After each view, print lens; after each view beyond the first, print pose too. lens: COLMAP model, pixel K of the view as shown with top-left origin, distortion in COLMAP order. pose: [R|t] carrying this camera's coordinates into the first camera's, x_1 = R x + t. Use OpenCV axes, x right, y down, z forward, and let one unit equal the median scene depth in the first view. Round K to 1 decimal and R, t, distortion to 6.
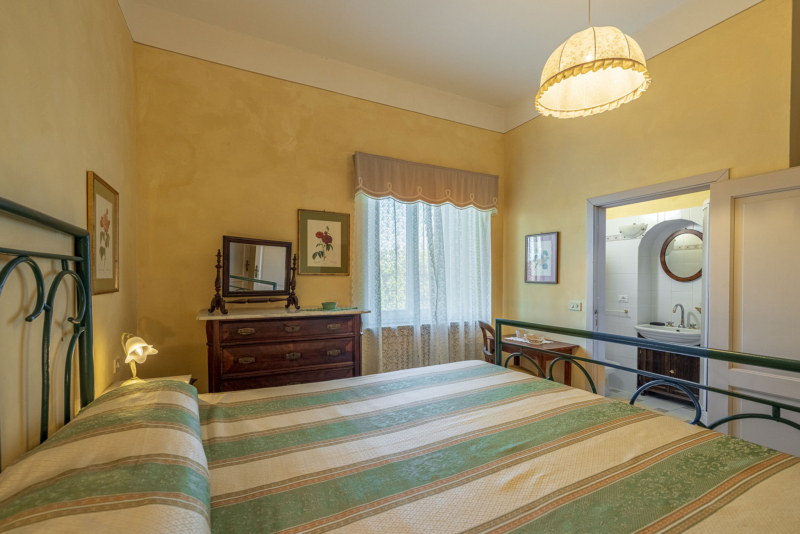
lens RADIAL K [[352.8, 0, 400.8], [0, 352.8, 285.1], [0, 0, 1]] dist [0.001148, 0.000050]
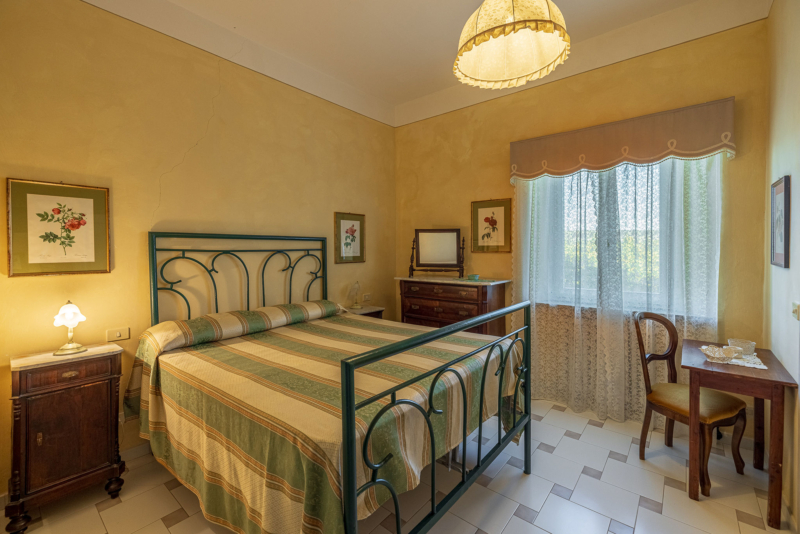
lens RADIAL K [[353.0, 0, 398.1], [0, 353.0, 253.9], [0, 0, 1]] dist [0.002377, 0.000477]
pose [[0.397375, 0.008592, -0.917616, 0.798891], [-0.006264, 0.999958, 0.006651, -0.030682], [0.917635, 0.003106, 0.397412, 0.233722]]
